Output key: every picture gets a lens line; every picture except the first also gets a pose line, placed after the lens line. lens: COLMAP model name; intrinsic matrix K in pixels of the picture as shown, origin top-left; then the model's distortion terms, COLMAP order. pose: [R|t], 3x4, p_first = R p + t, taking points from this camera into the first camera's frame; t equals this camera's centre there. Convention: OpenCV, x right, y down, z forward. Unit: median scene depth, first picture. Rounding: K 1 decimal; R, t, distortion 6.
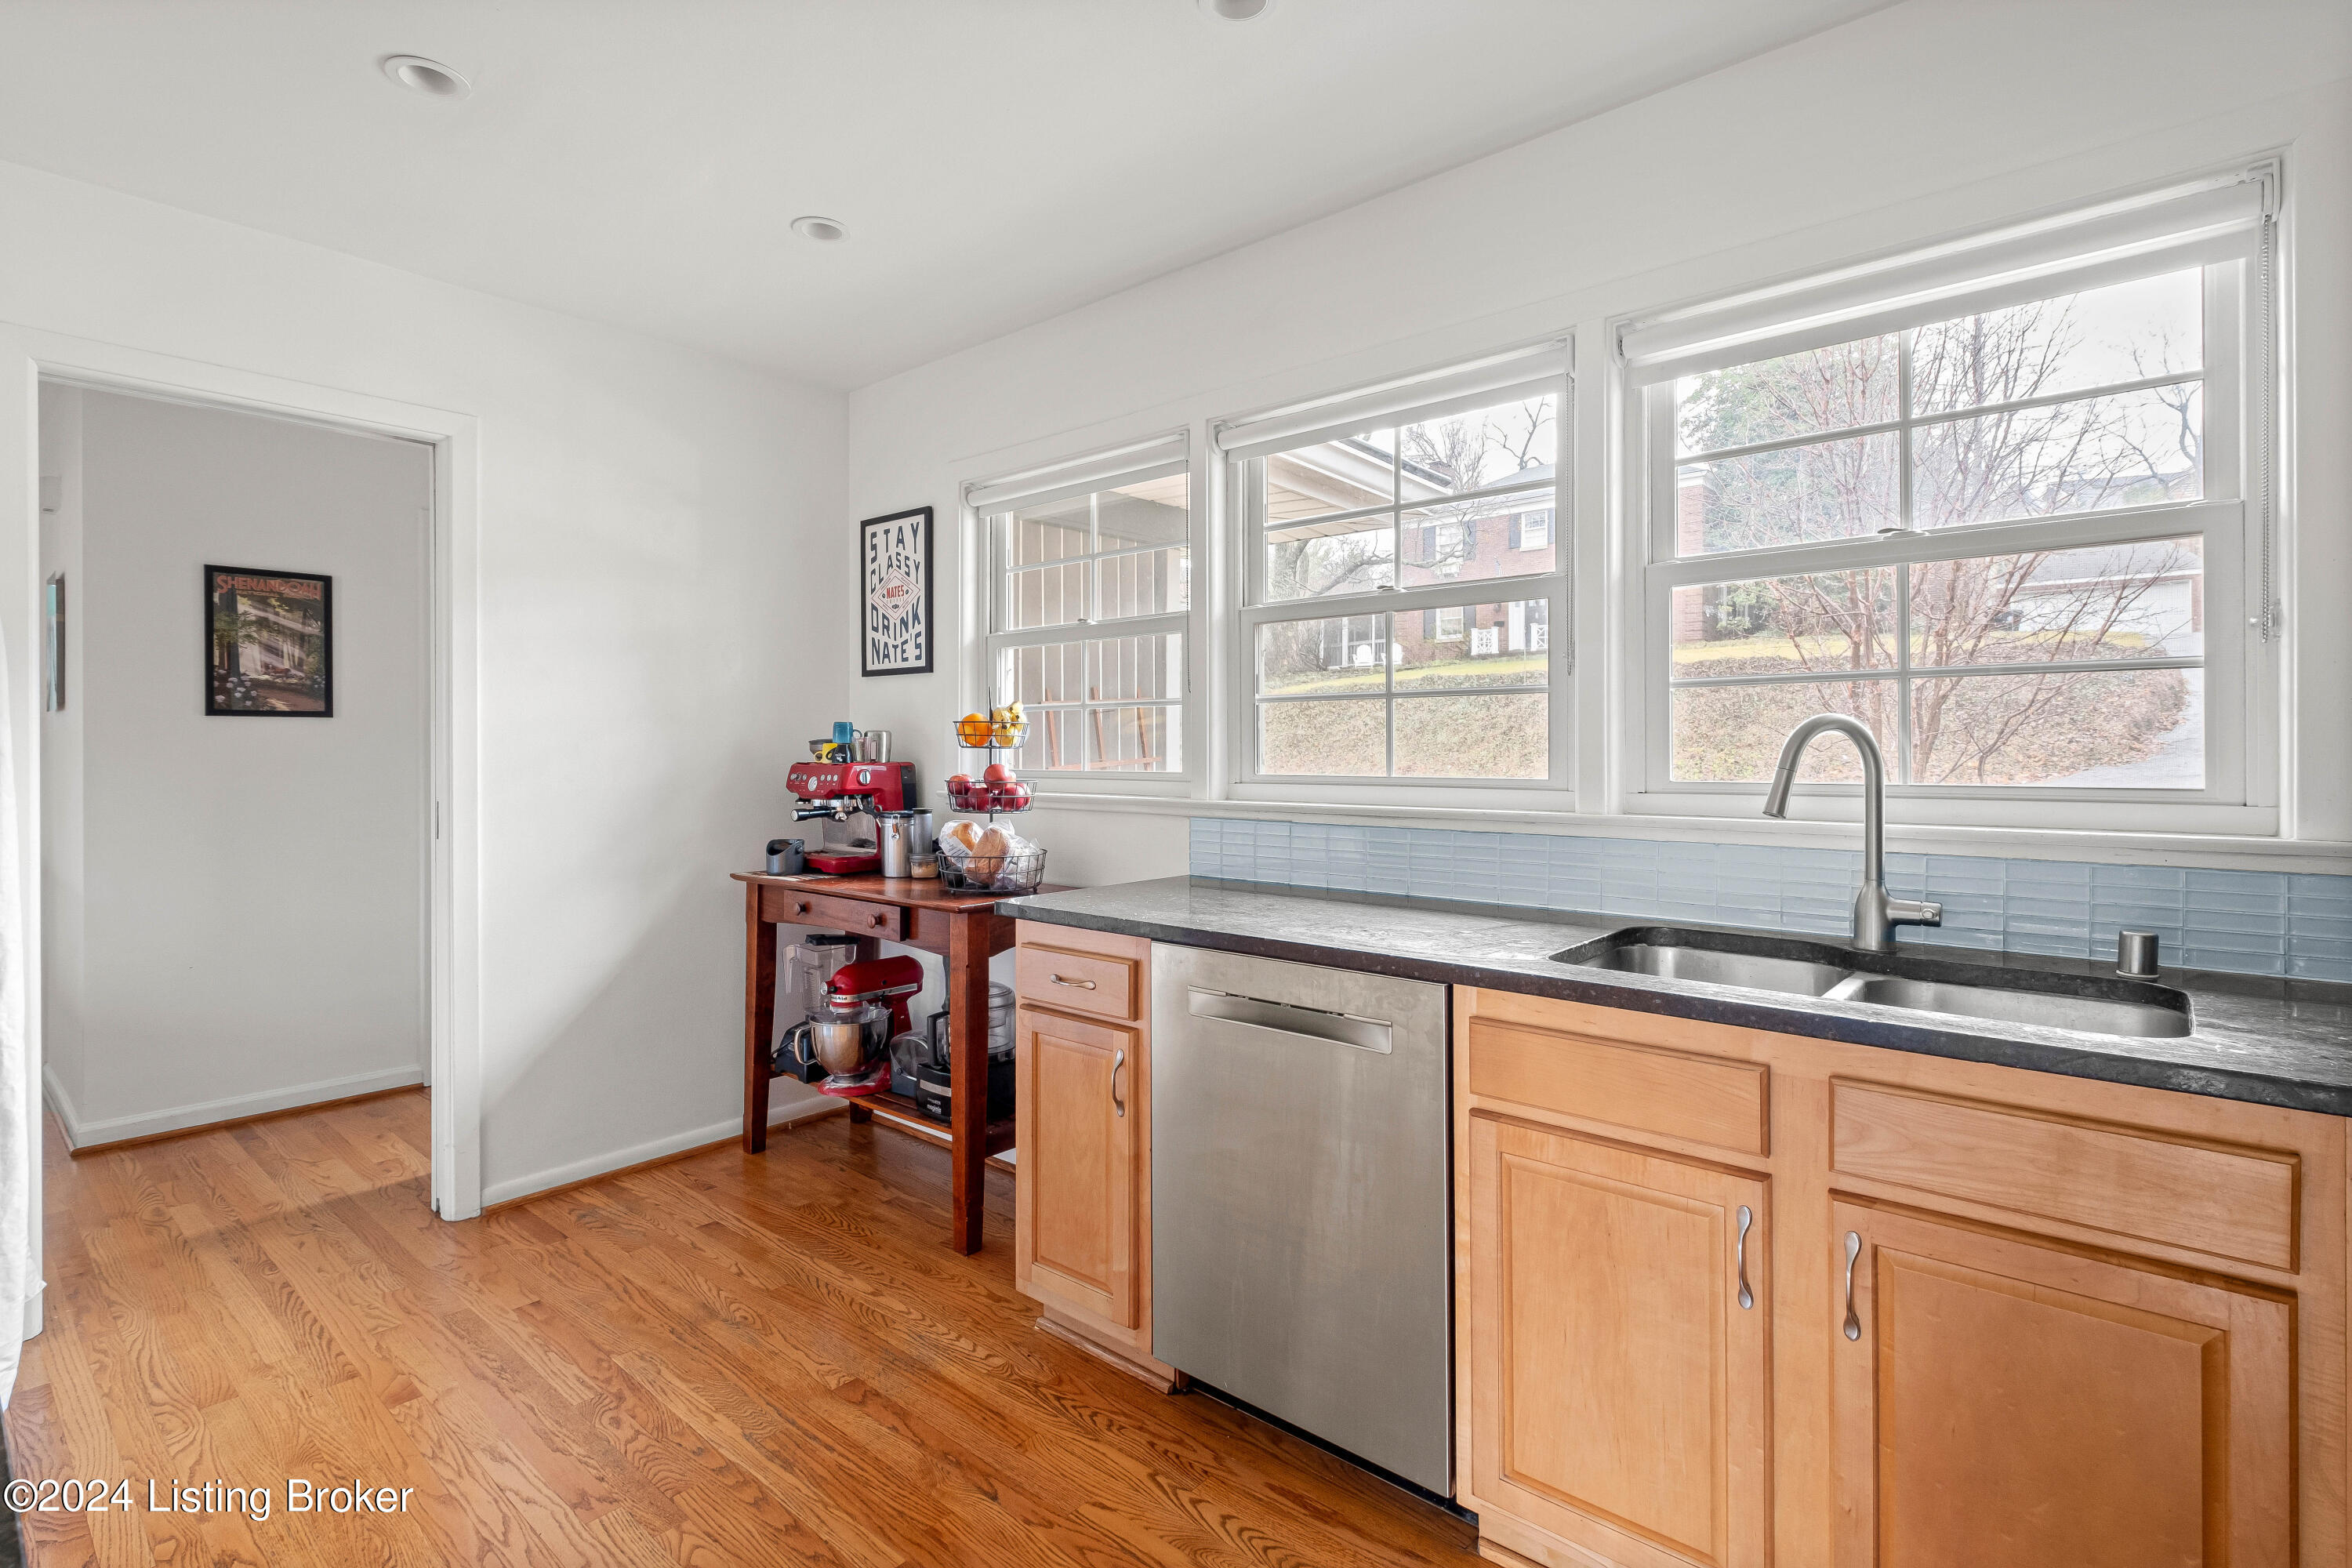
lens RADIAL K [[1103.3, 0, 1172.4], [0, 1103.3, 753.4], [0, 0, 1]] dist [0.023127, -0.017001]
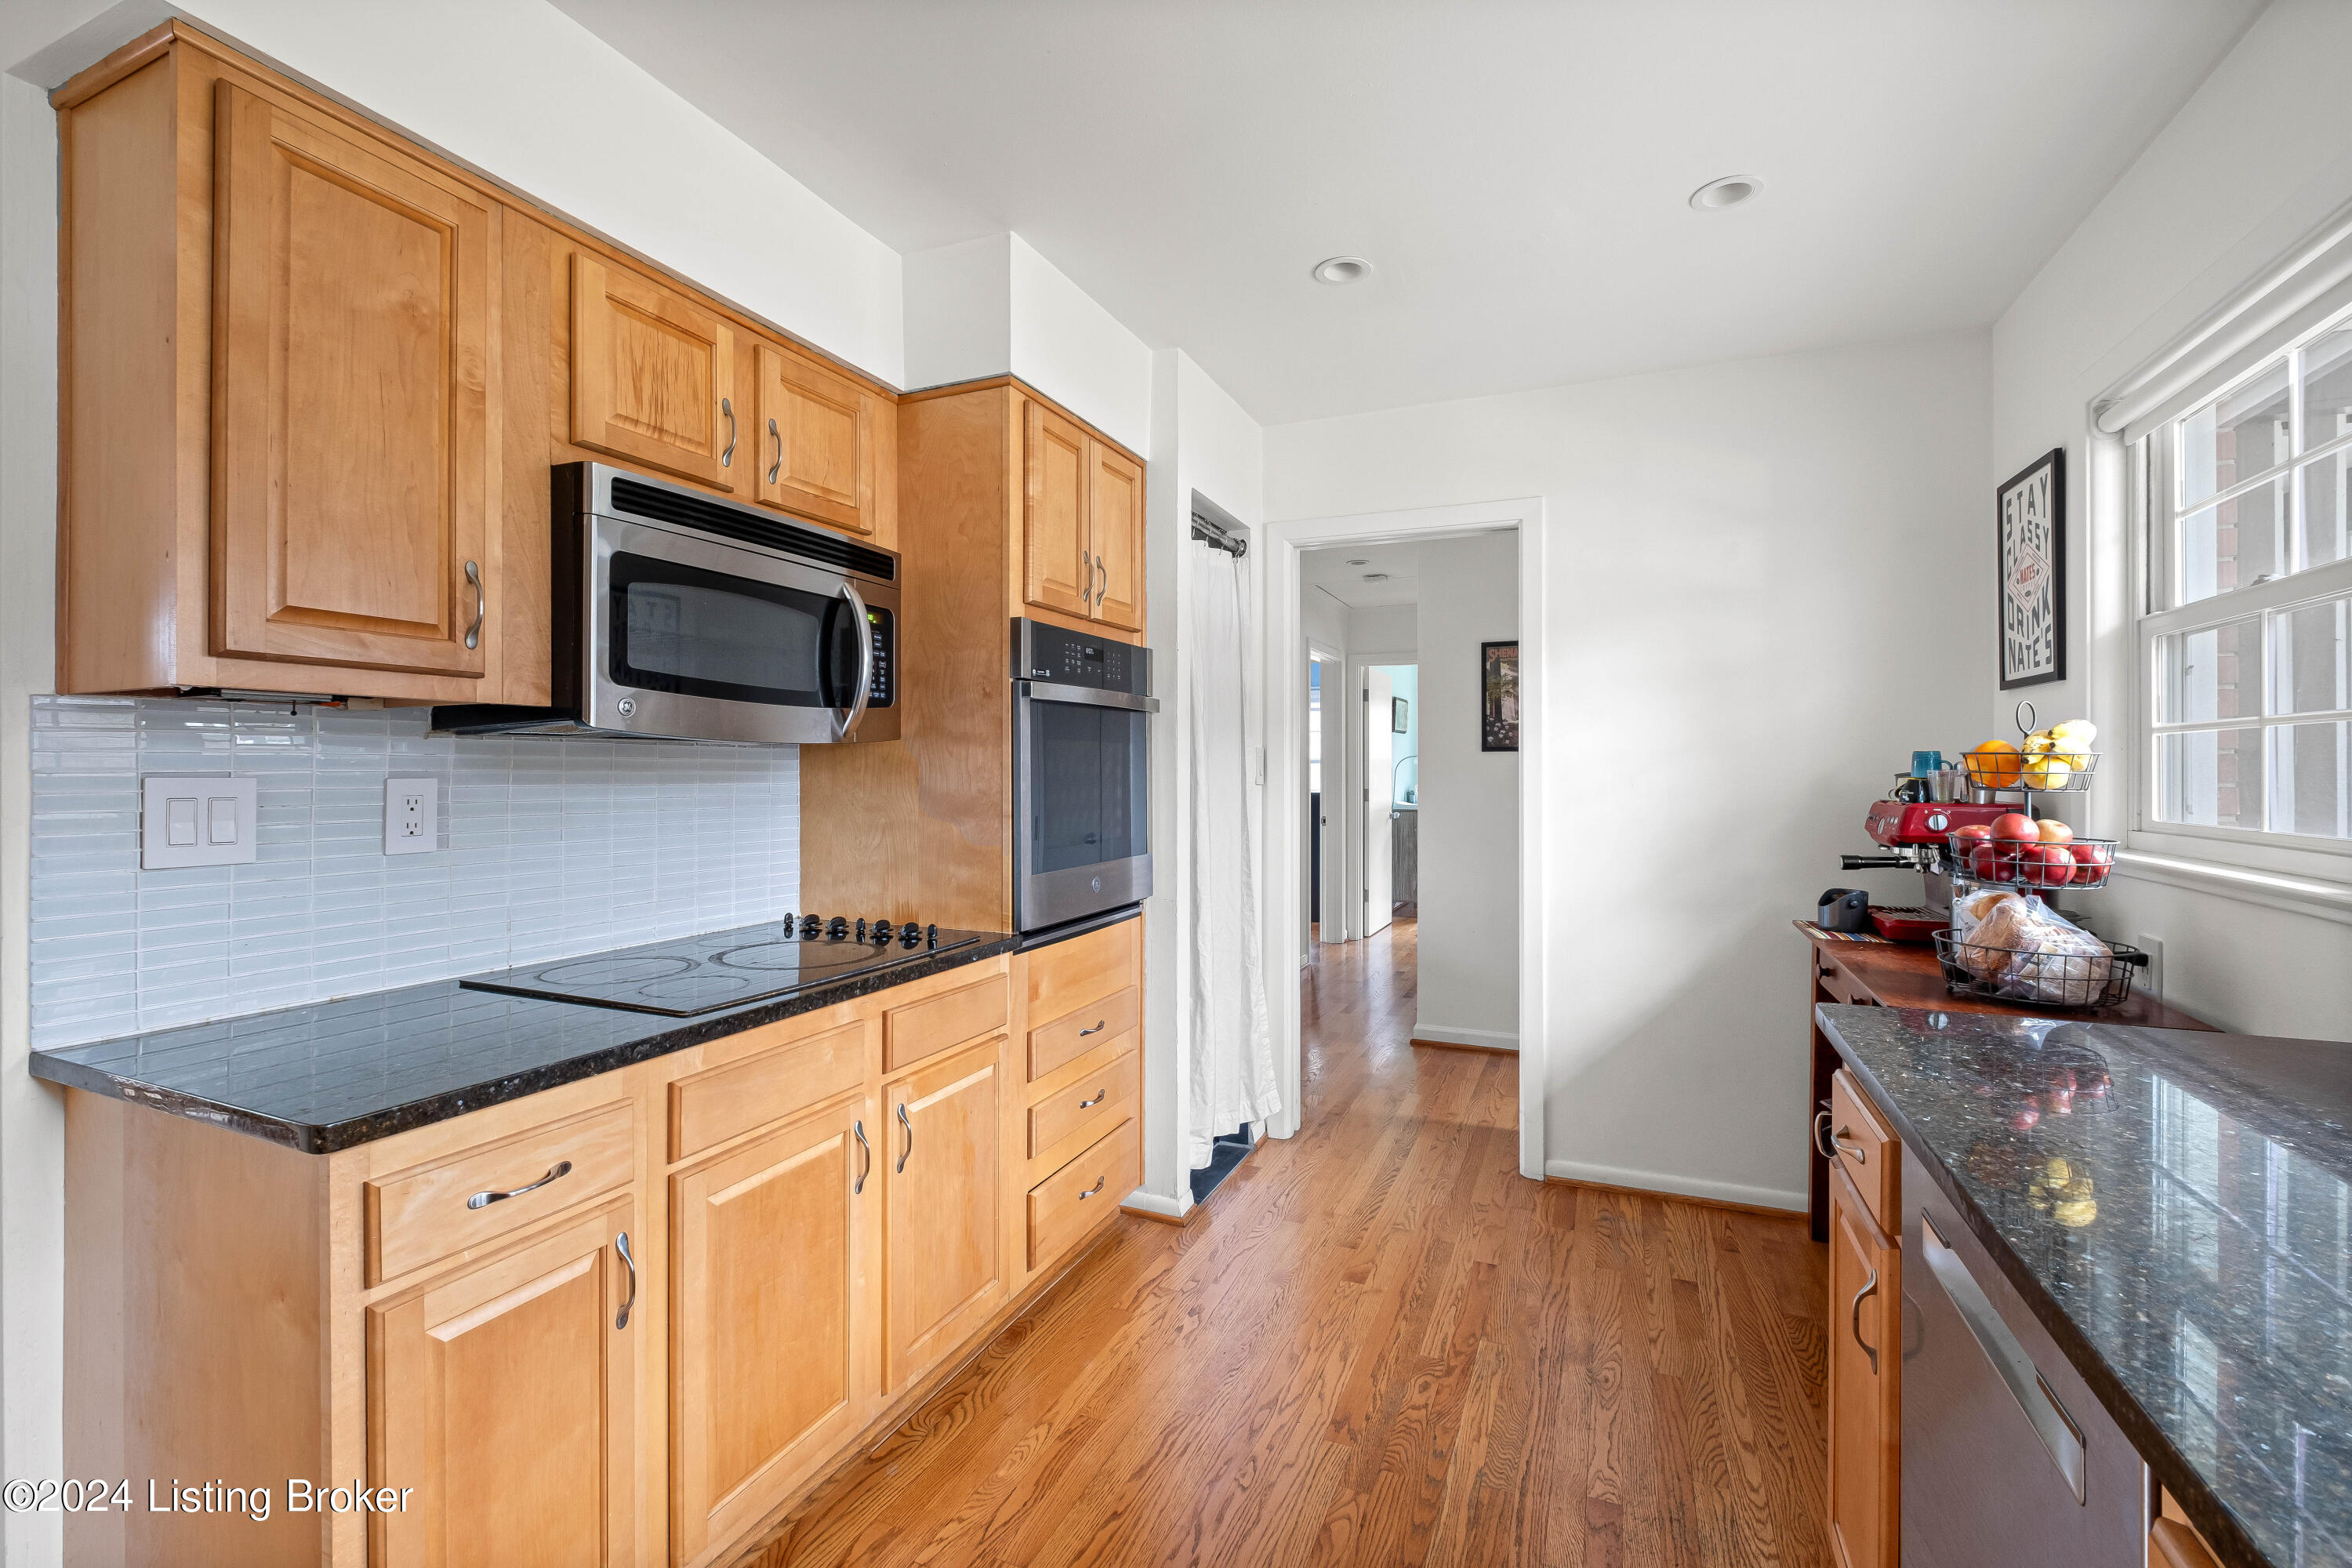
lens RADIAL K [[1021.9, 0, 1175.3], [0, 1021.9, 763.0], [0, 0, 1]] dist [-0.018289, -0.000001]
pose [[0.301806, -0.000636, -0.953369, 0.344157], [-0.008213, 0.999961, -0.003267, -0.018777], [0.953334, 0.008817, 0.301789, 0.386995]]
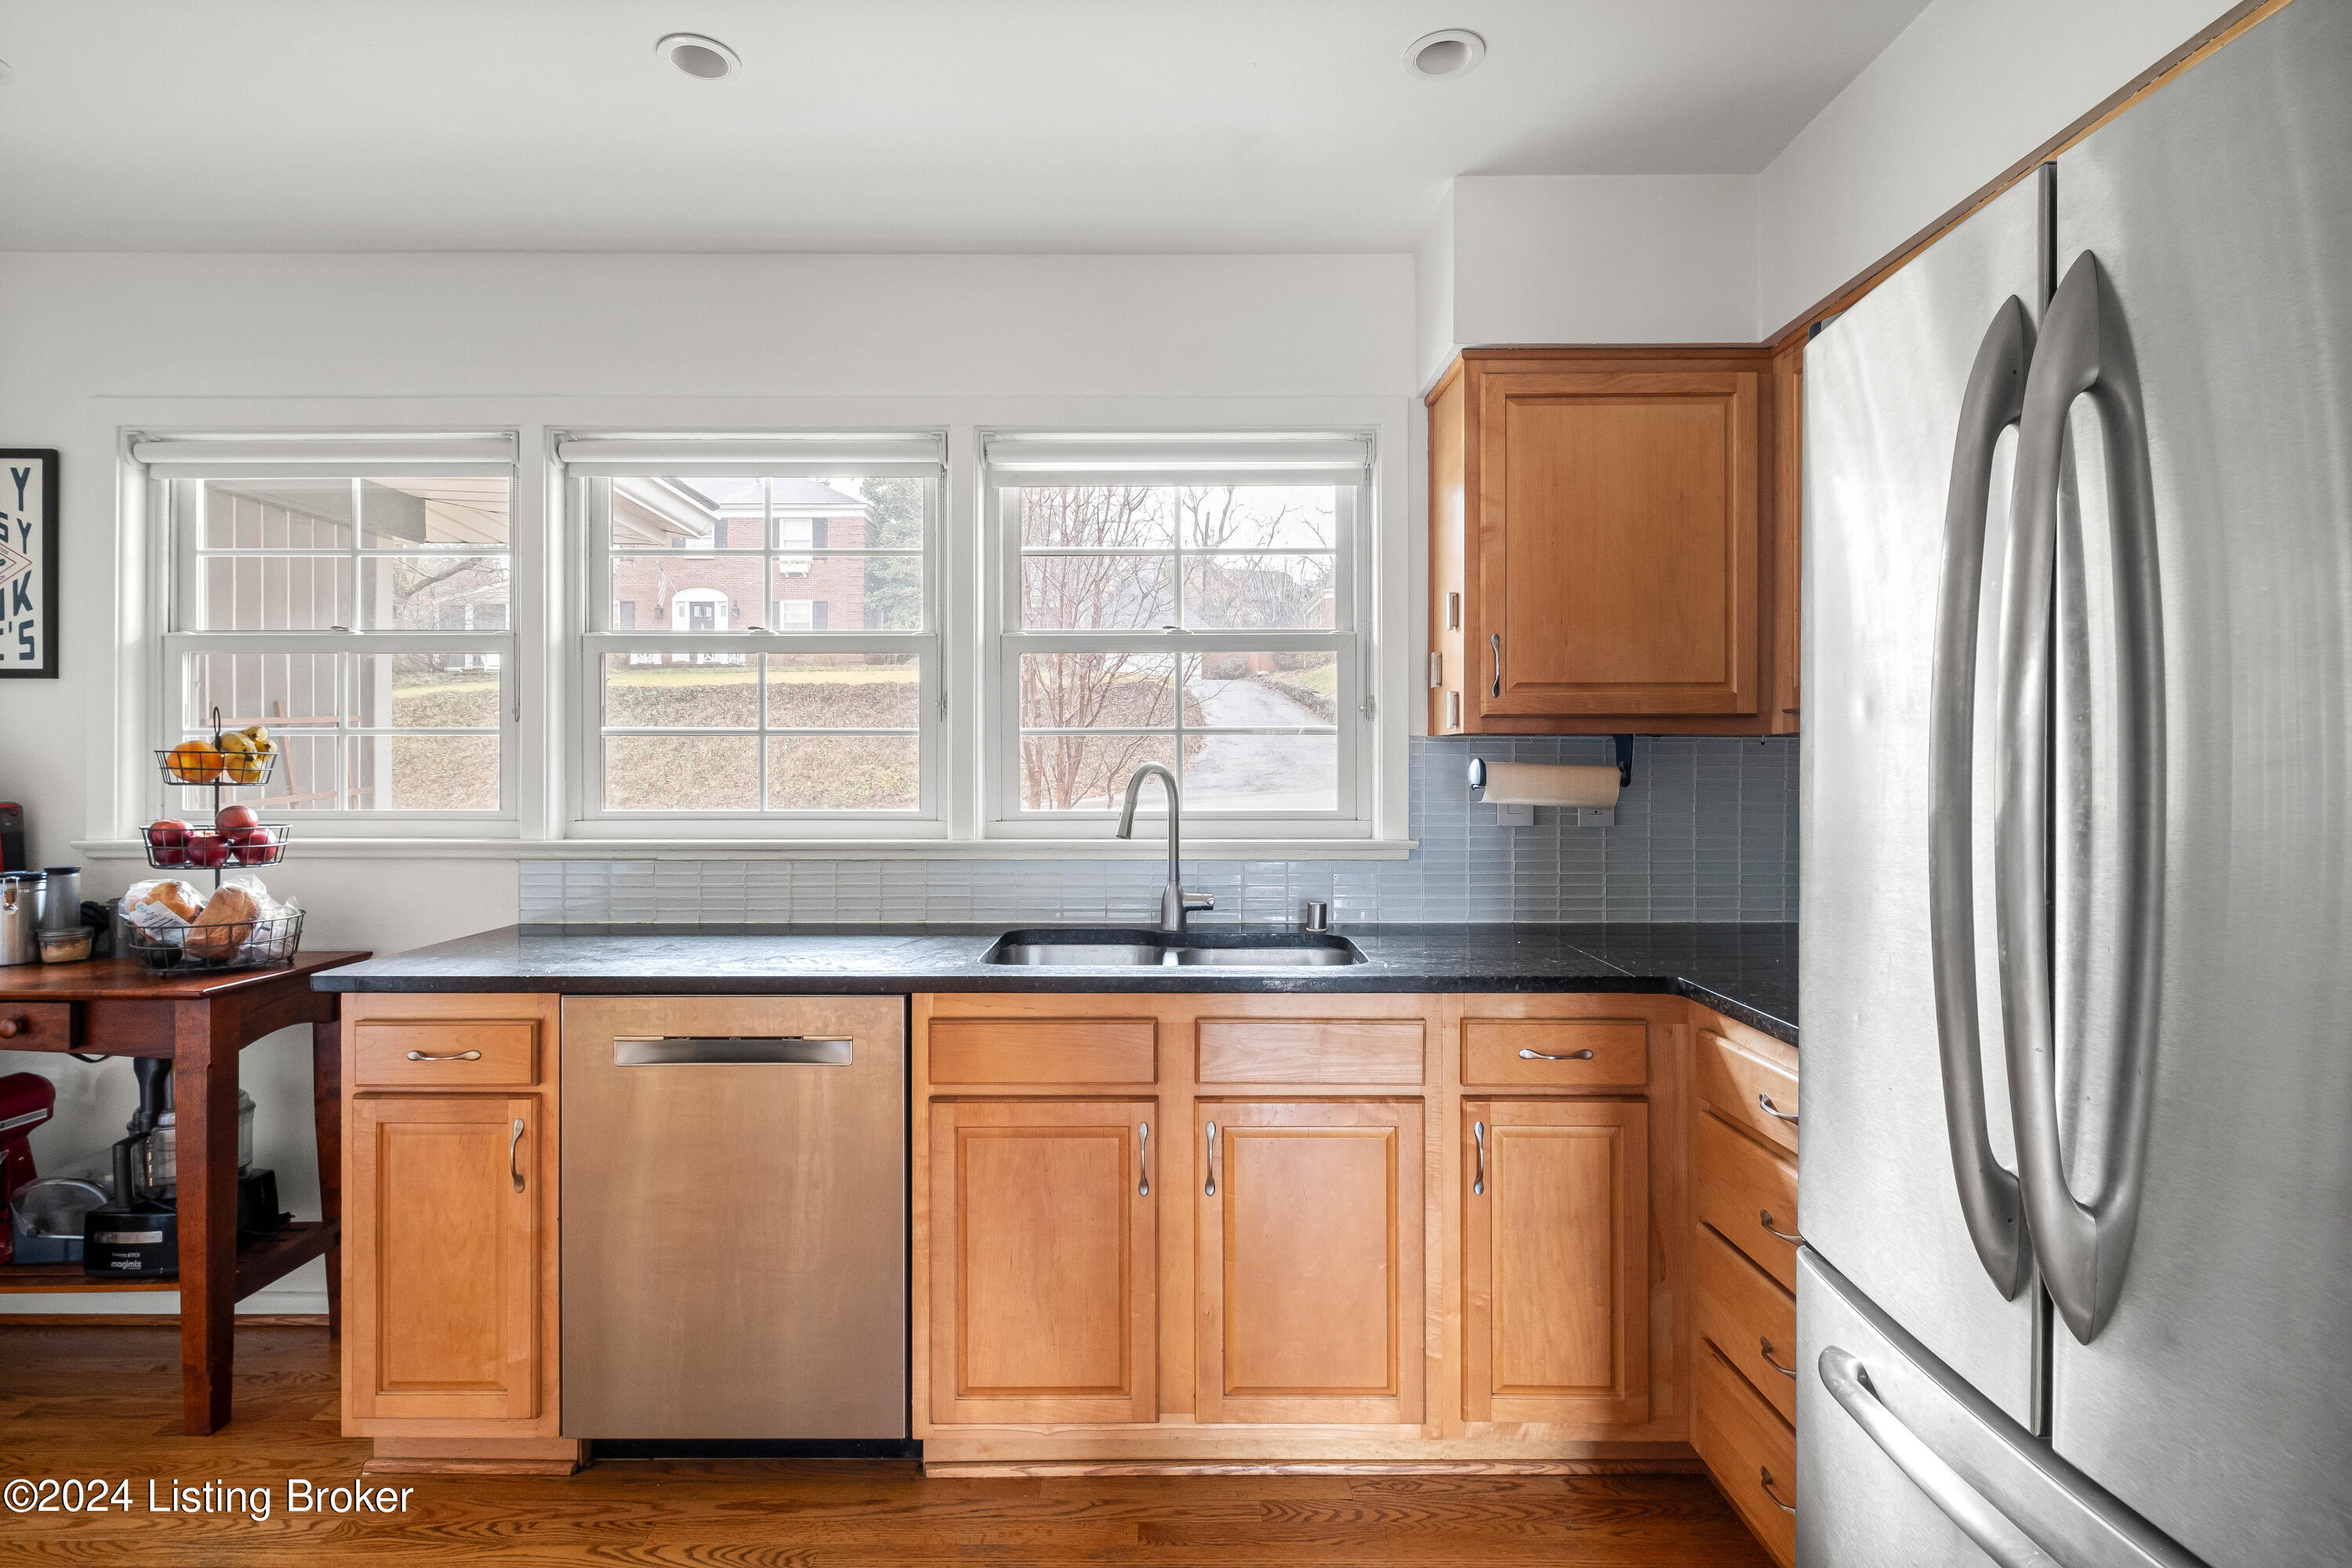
lens RADIAL K [[1140.0, 0, 1145.5], [0, 1140.0, 759.2], [0, 0, 1]] dist [-0.001039, -0.001151]
pose [[0.760991, 0.003465, 0.648753, -0.236819], [0.001653, 0.999972, -0.007280, -0.020160], [-0.648760, 0.006613, 0.760964, -0.050438]]
